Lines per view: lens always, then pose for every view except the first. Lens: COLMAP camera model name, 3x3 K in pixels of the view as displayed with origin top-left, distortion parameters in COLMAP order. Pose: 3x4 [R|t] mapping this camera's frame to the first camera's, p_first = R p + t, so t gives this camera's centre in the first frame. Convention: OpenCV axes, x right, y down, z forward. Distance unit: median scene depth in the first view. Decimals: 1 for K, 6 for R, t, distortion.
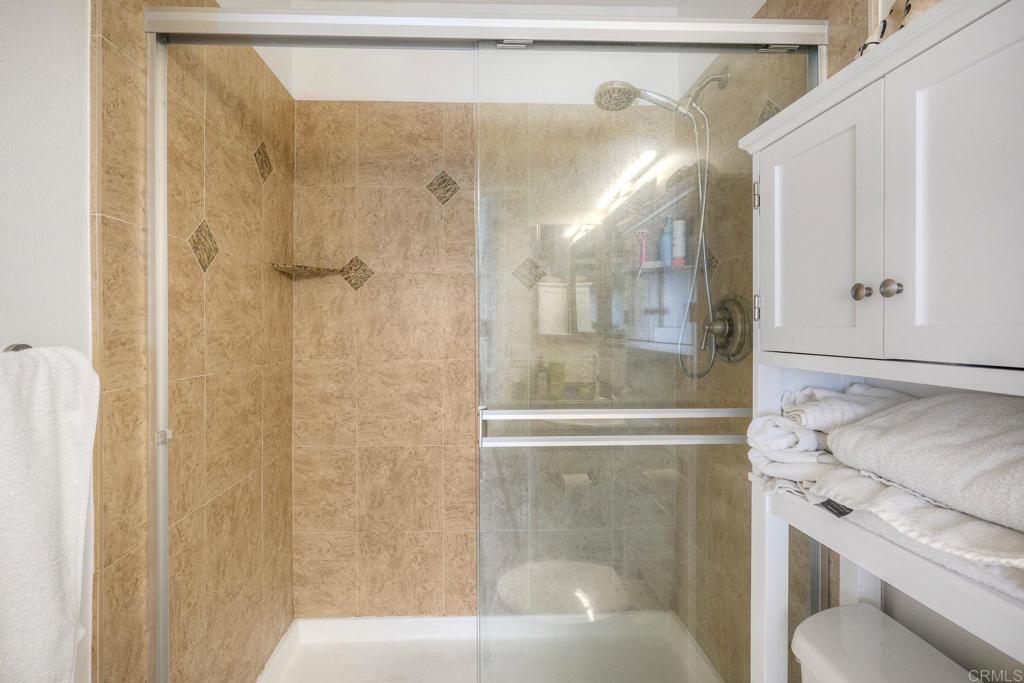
lens RADIAL K [[487.7, 0, 503.4], [0, 487.7, 342.3], [0, 0, 1]] dist [-0.003231, 0.001805]
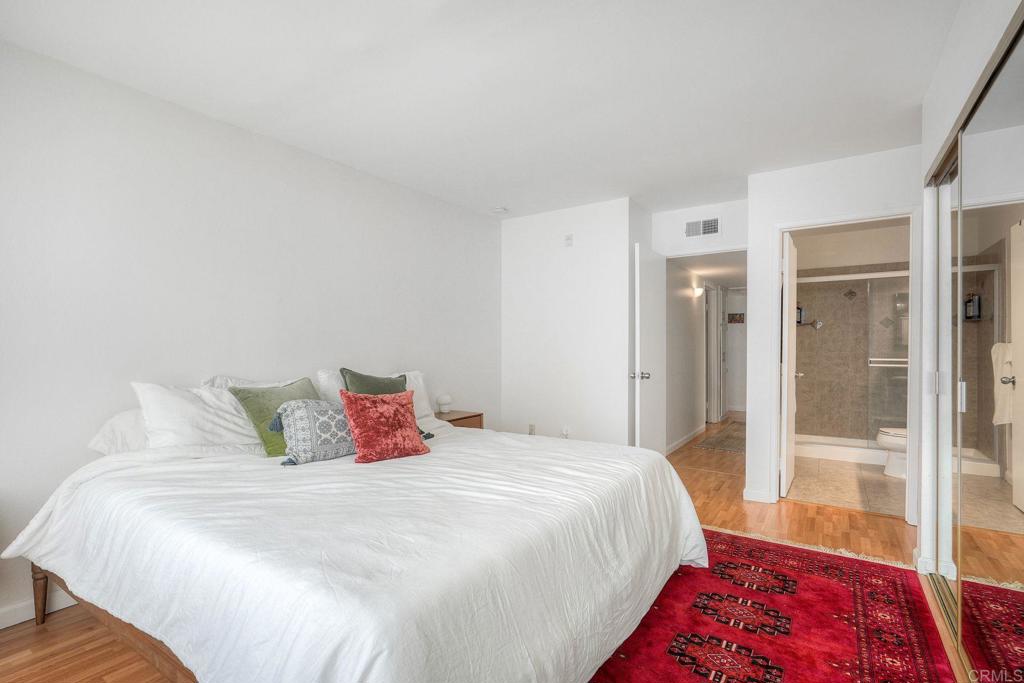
lens RADIAL K [[477.3, 0, 498.3], [0, 477.3, 342.6], [0, 0, 1]] dist [-0.004787, 0.001976]
pose [[0.778462, 0.010002, -0.627612, 0.028981], [-0.032008, 0.999205, -0.023776, 0.111567], [0.626875, 0.038597, 0.778163, -2.654170]]
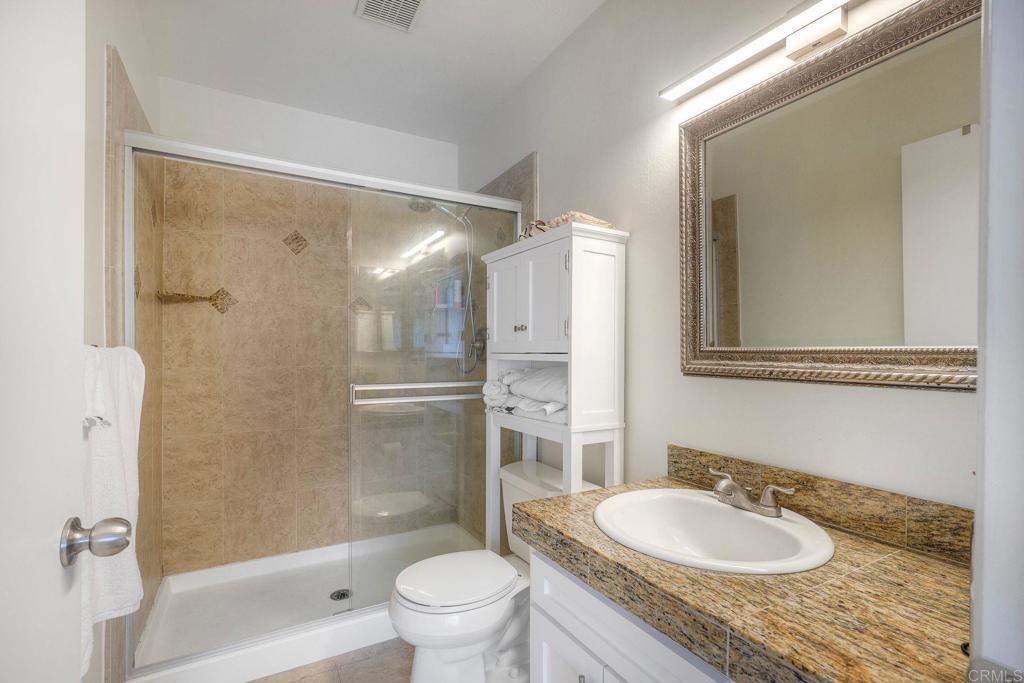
lens RADIAL K [[487.7, 0, 503.4], [0, 487.7, 342.3], [0, 0, 1]] dist [-0.003231, 0.001805]
pose [[0.910547, 0.015142, 0.413128, -0.161512], [0.004995, 0.998853, -0.047620, 0.035759], [-0.413375, 0.045424, 0.909427, -0.507055]]
